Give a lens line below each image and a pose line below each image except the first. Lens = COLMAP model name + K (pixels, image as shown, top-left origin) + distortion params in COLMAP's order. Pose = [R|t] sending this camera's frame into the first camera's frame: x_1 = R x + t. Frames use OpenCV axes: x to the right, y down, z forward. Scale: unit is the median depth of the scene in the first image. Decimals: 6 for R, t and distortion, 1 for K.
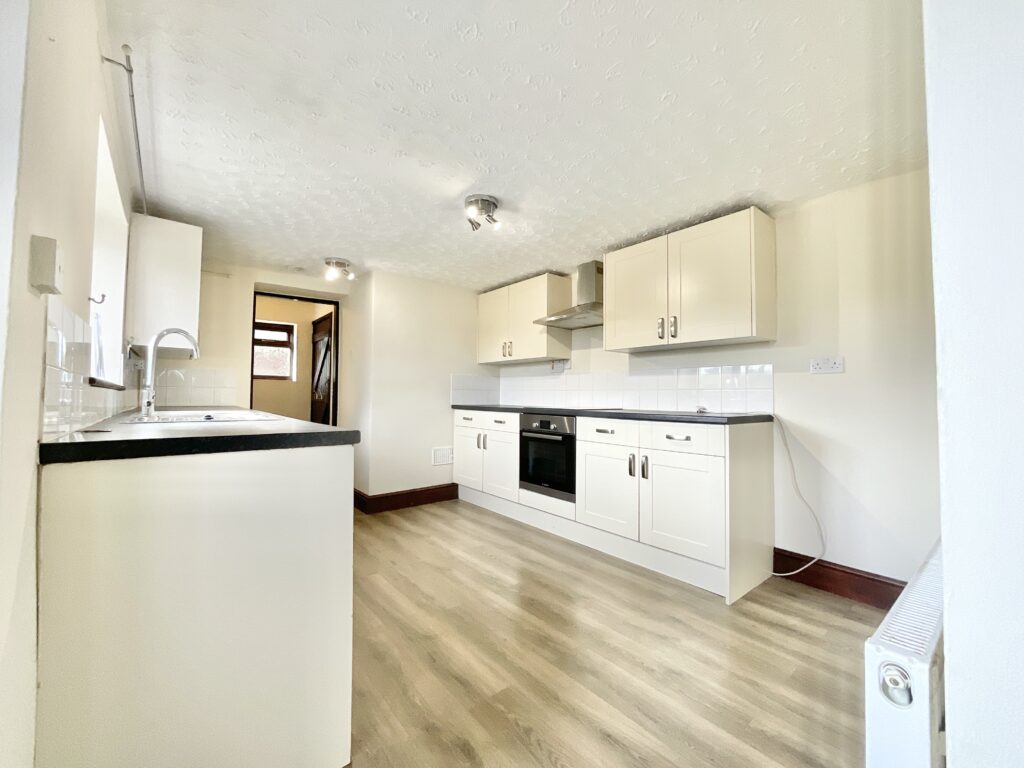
lens RADIAL K [[413.0, 0, 507.6], [0, 413.0, 382.3], [0, 0, 1]] dist [-0.002213, -0.000160]
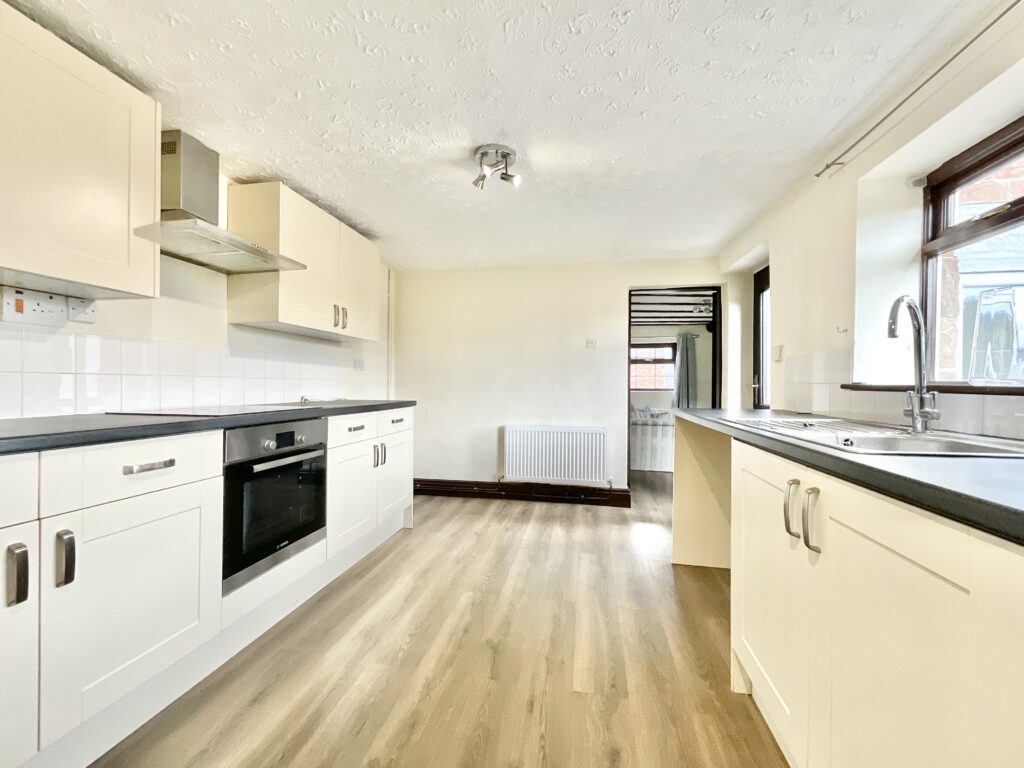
lens RADIAL K [[413.0, 0, 514.5], [0, 413.0, 386.9], [0, 0, 1]] dist [-0.002213, -0.000160]
pose [[-0.651454, -0.012578, 0.758584, -0.585507], [-0.034502, 0.999319, -0.013060, 0.028458], [-0.757904, -0.034680, -0.651444, 1.218271]]
